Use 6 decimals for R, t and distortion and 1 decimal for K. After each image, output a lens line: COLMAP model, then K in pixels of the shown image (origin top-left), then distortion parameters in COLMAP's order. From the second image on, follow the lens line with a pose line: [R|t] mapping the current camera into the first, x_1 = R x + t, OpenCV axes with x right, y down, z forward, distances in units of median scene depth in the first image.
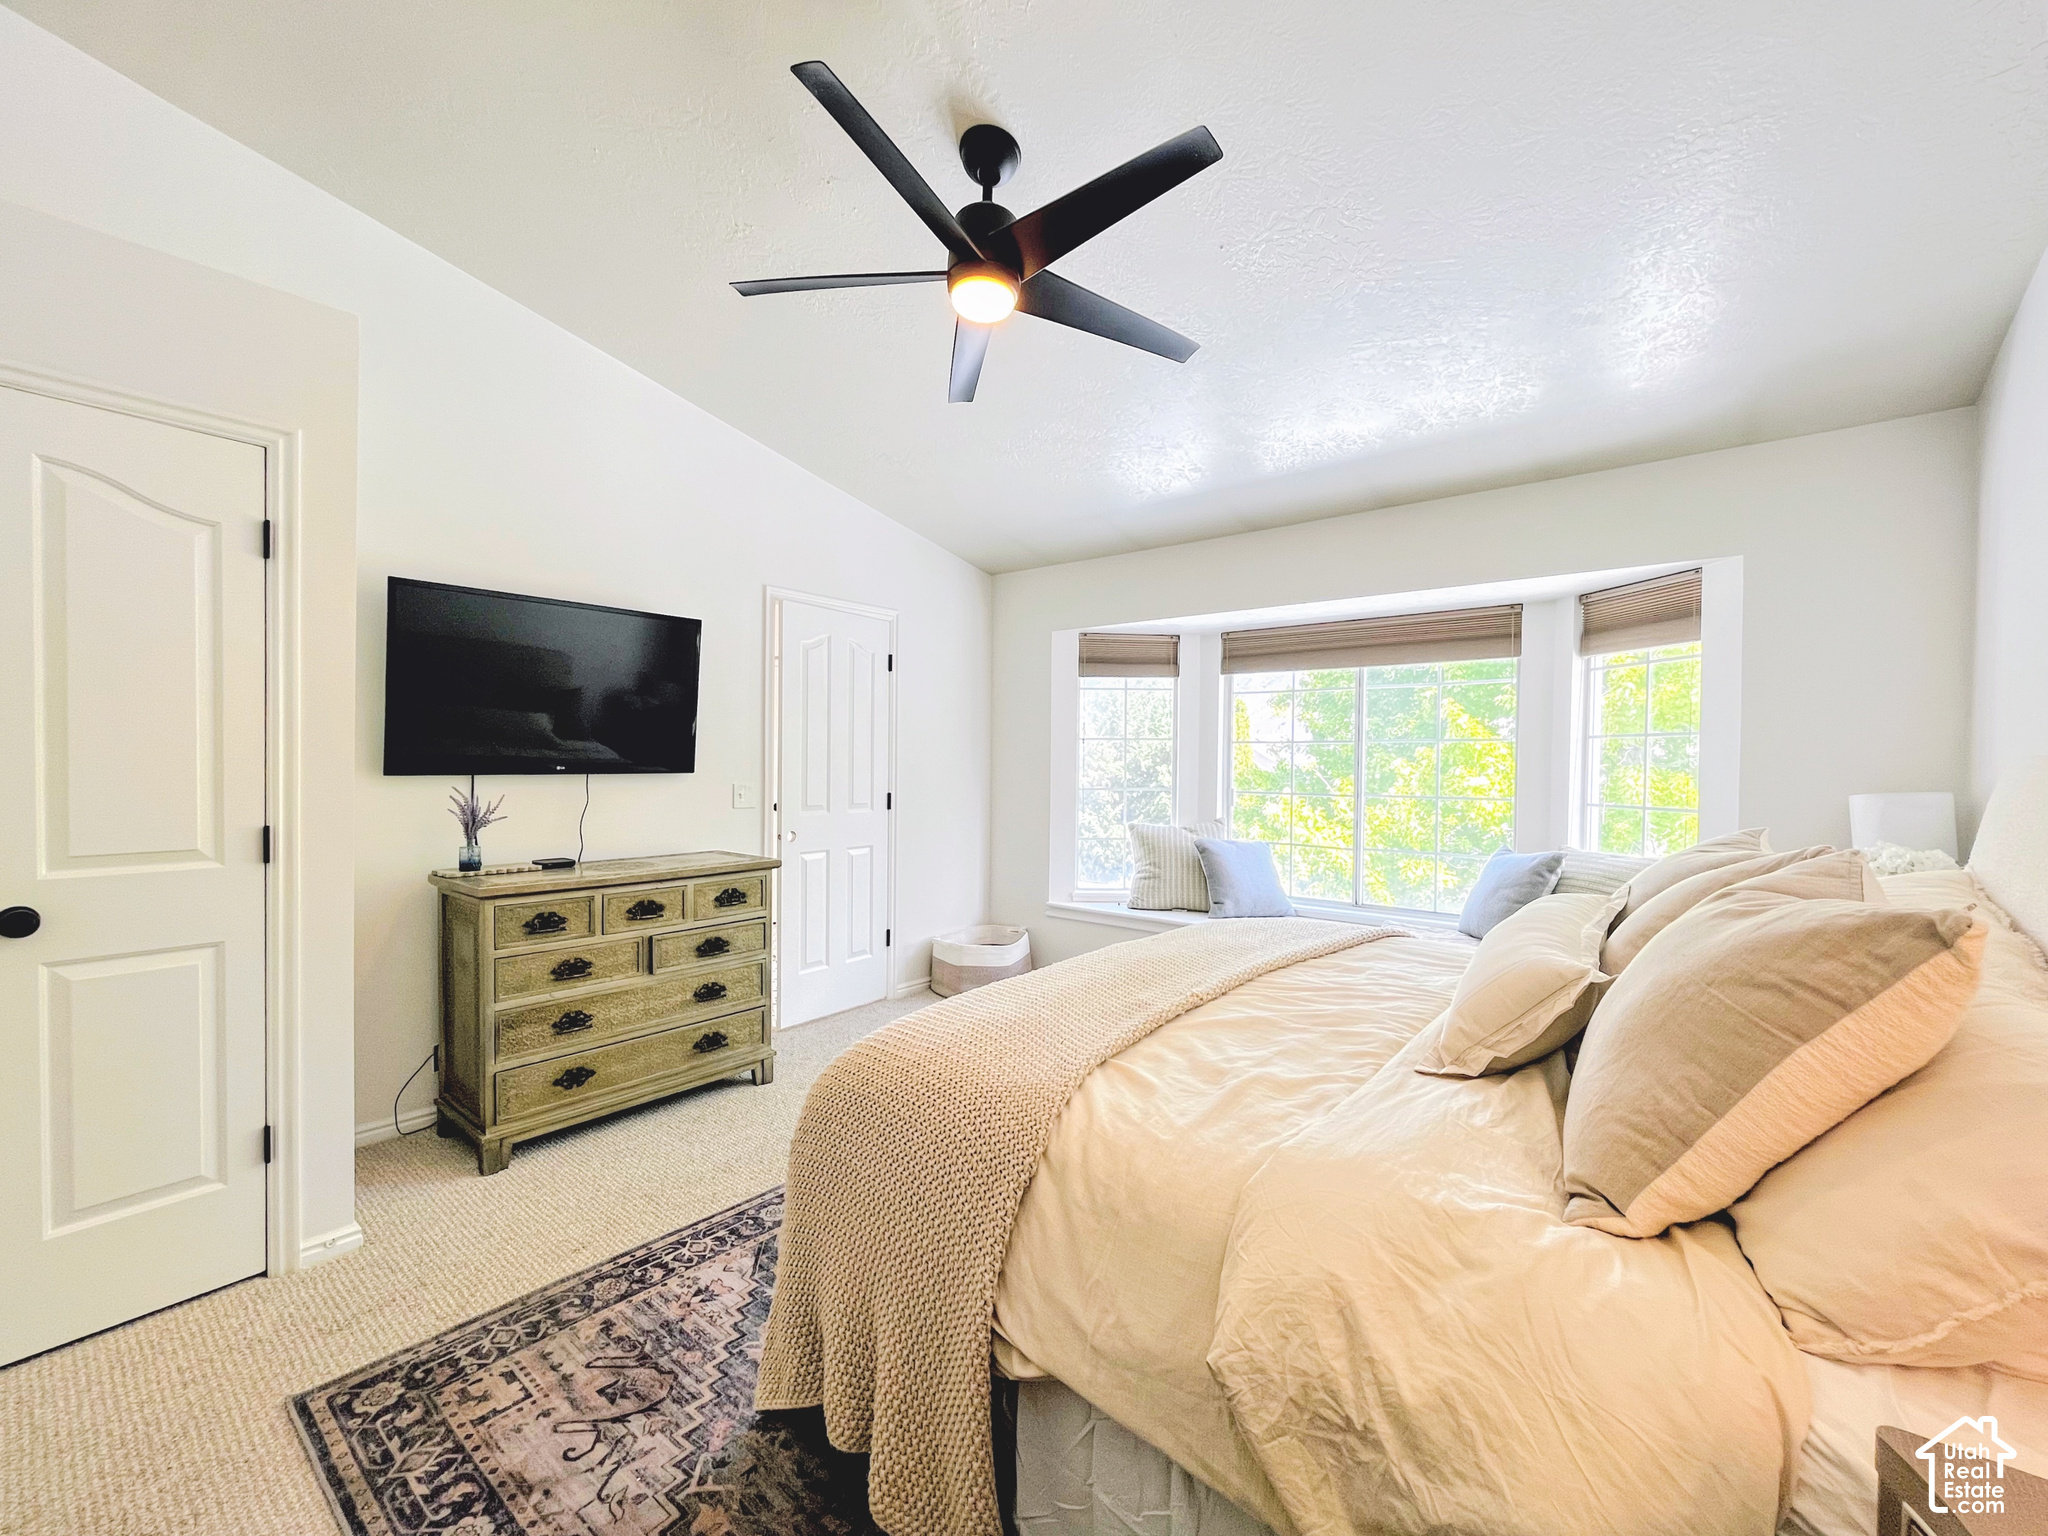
lens RADIAL K [[854.7, 0, 1024.0], [0, 854.7, 768.0], [0, 0, 1]] dist [0.022948, 0.000014]
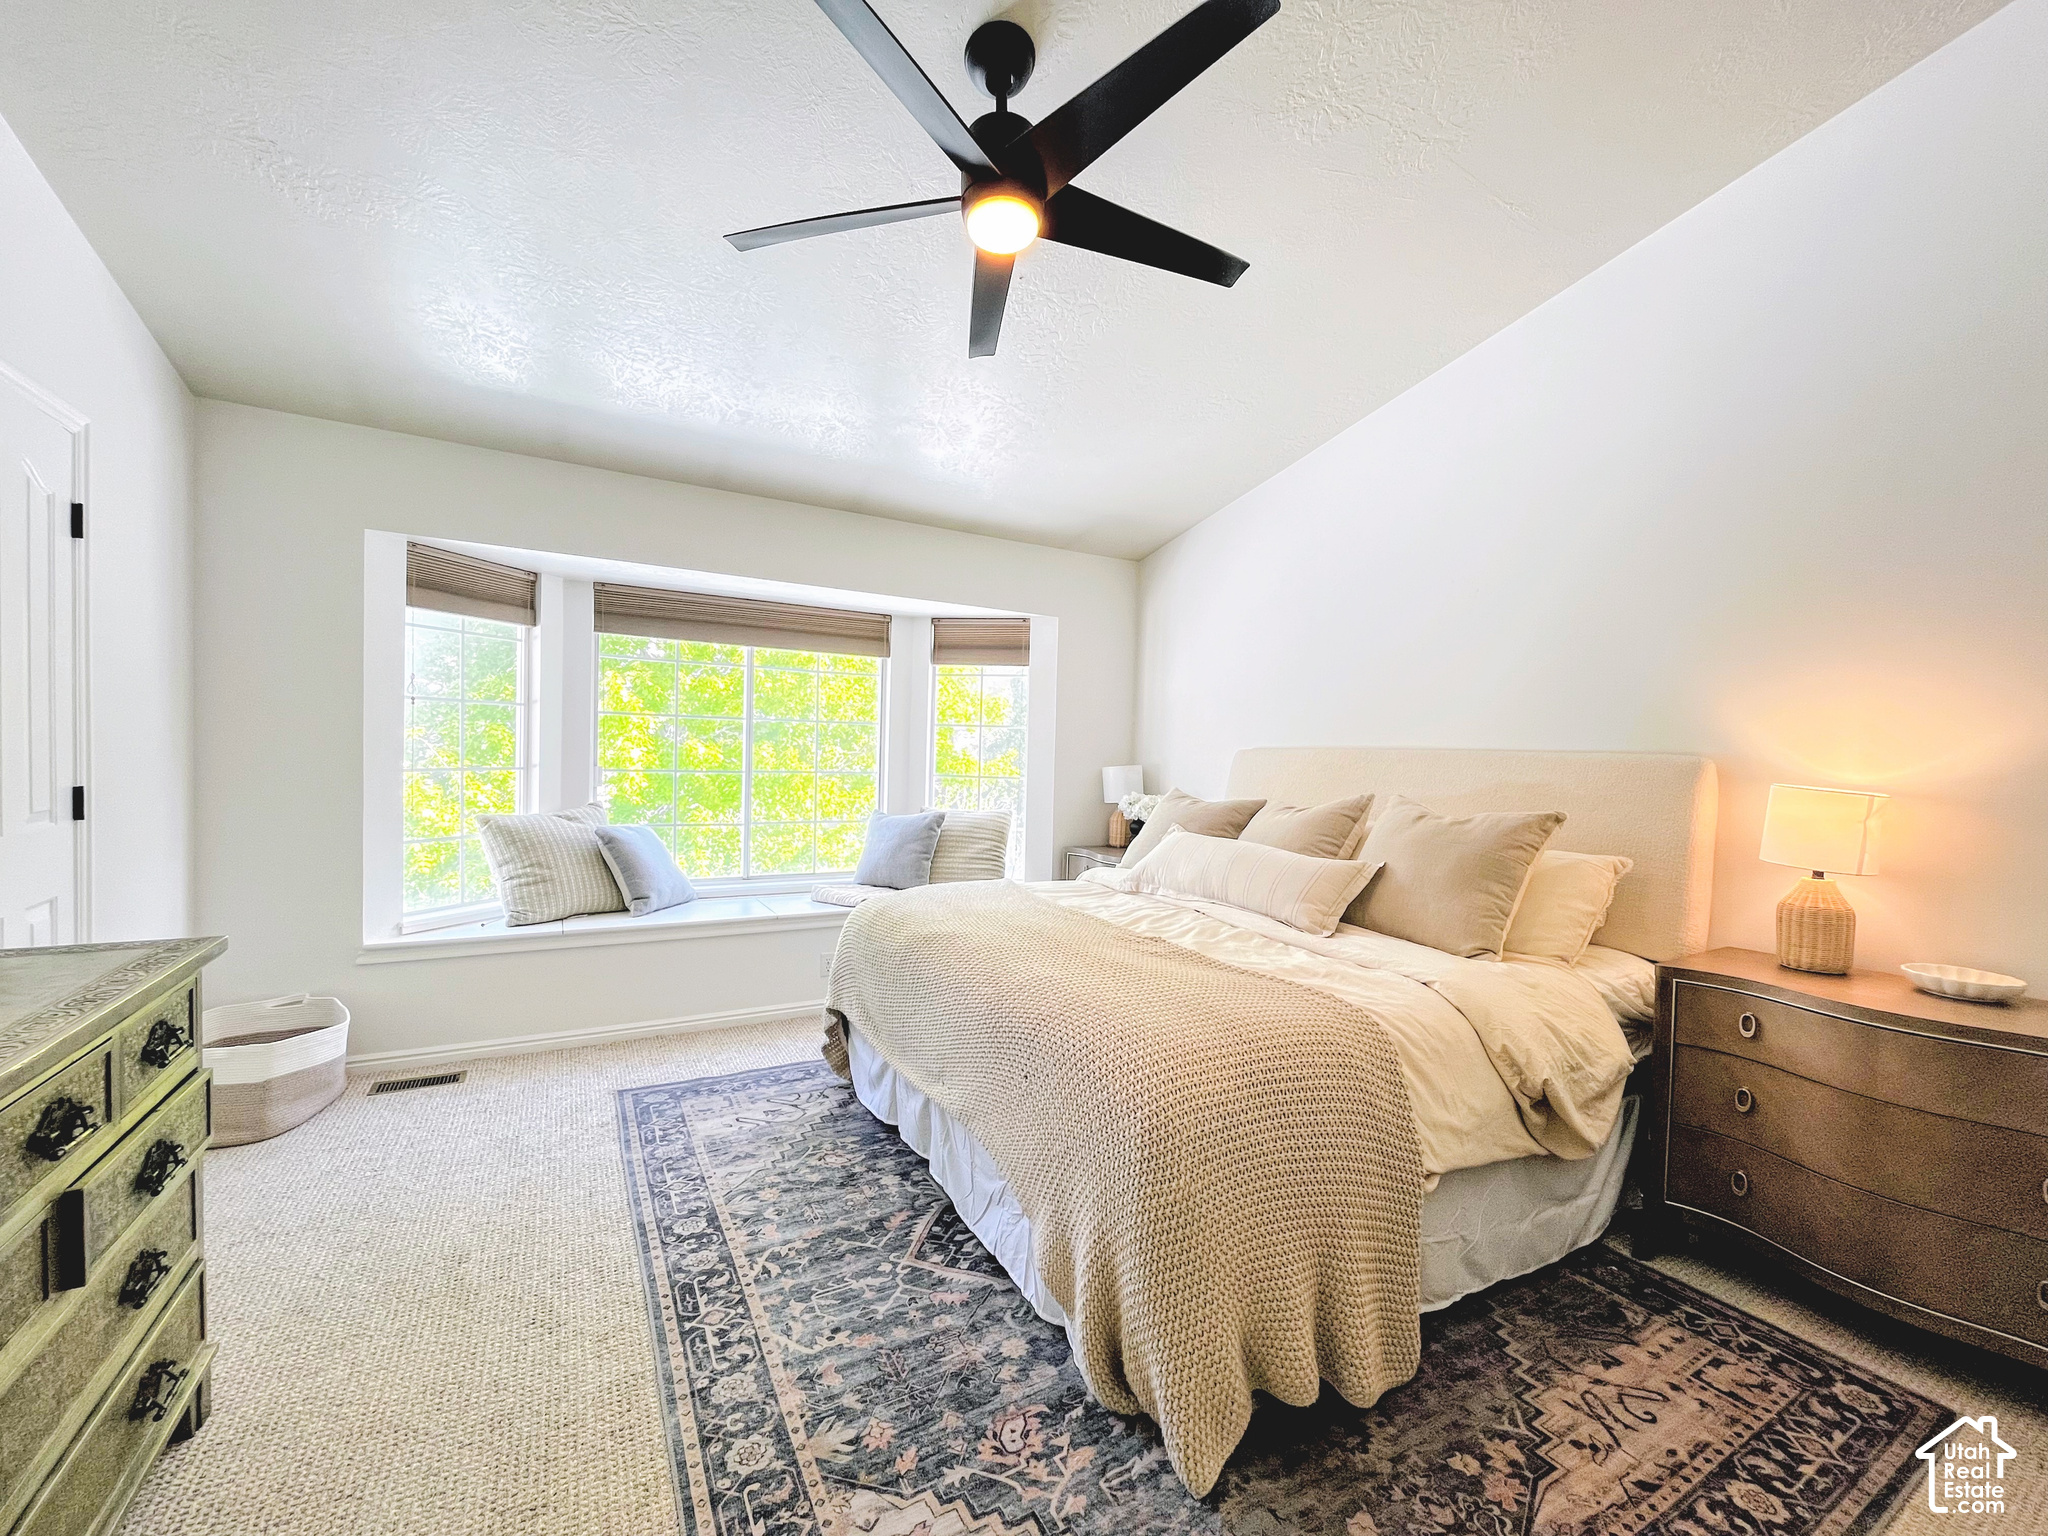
lens RADIAL K [[813.6, 0, 1019.1], [0, 813.6, 806.0], [0, 0, 1]] dist [-0.001205, -0.000073]
pose [[0.357811, -0.059366, 0.931905, -0.496035], [-0.016728, 0.997409, 0.069961, -0.001389], [-0.933644, -0.040622, 0.355891, 0.414965]]
